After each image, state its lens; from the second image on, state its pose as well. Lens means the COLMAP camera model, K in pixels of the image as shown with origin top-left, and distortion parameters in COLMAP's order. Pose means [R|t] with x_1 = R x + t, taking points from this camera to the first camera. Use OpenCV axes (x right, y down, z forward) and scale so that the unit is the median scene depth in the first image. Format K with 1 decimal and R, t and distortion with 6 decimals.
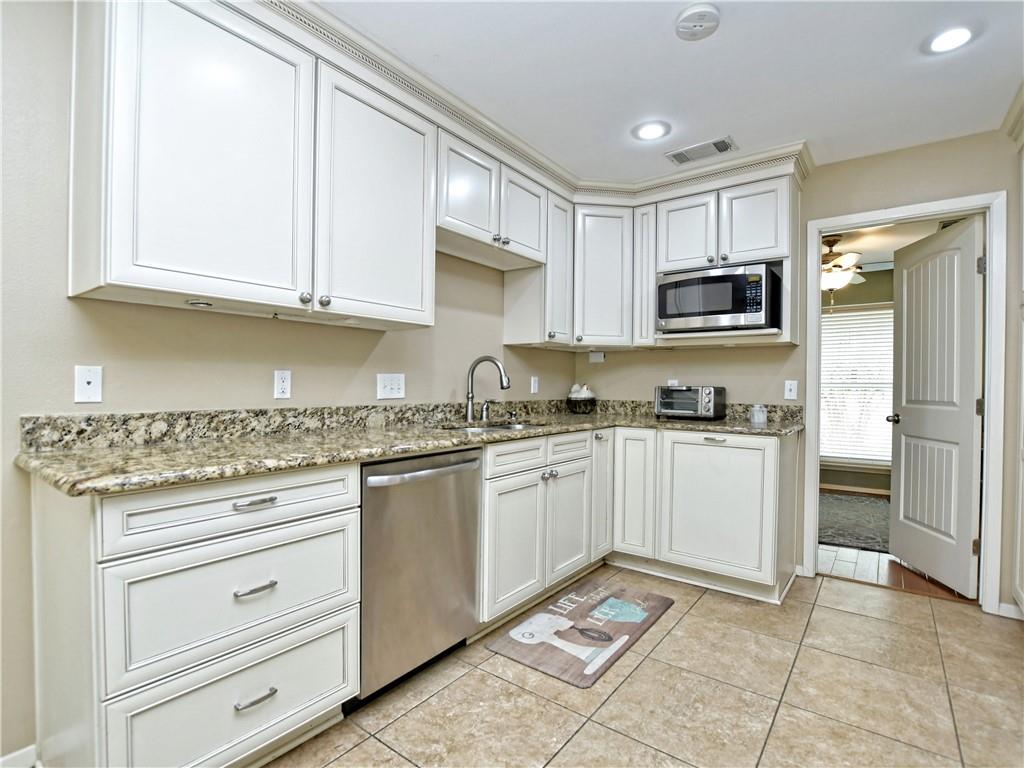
lens RADIAL K [[505.6, 0, 509.9], [0, 505.6, 388.5], [0, 0, 1]] dist [-0.032142, 0.003567]
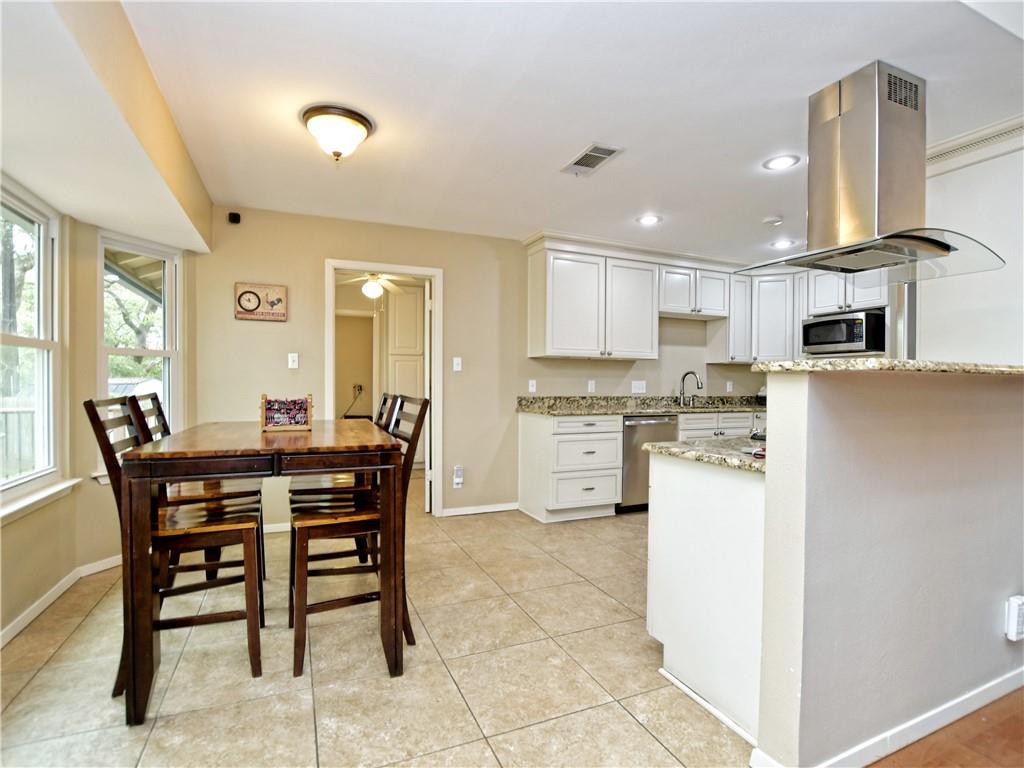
lens RADIAL K [[505.6, 0, 512.0], [0, 505.6, 389.1], [0, 0, 1]] dist [-0.032142, 0.003567]
pose [[0.870524, 0.002586, -0.492120, 0.313835], [-0.004088, 0.999990, -0.001975, 0.009204], [0.492109, 0.003731, 0.870525, -1.002468]]
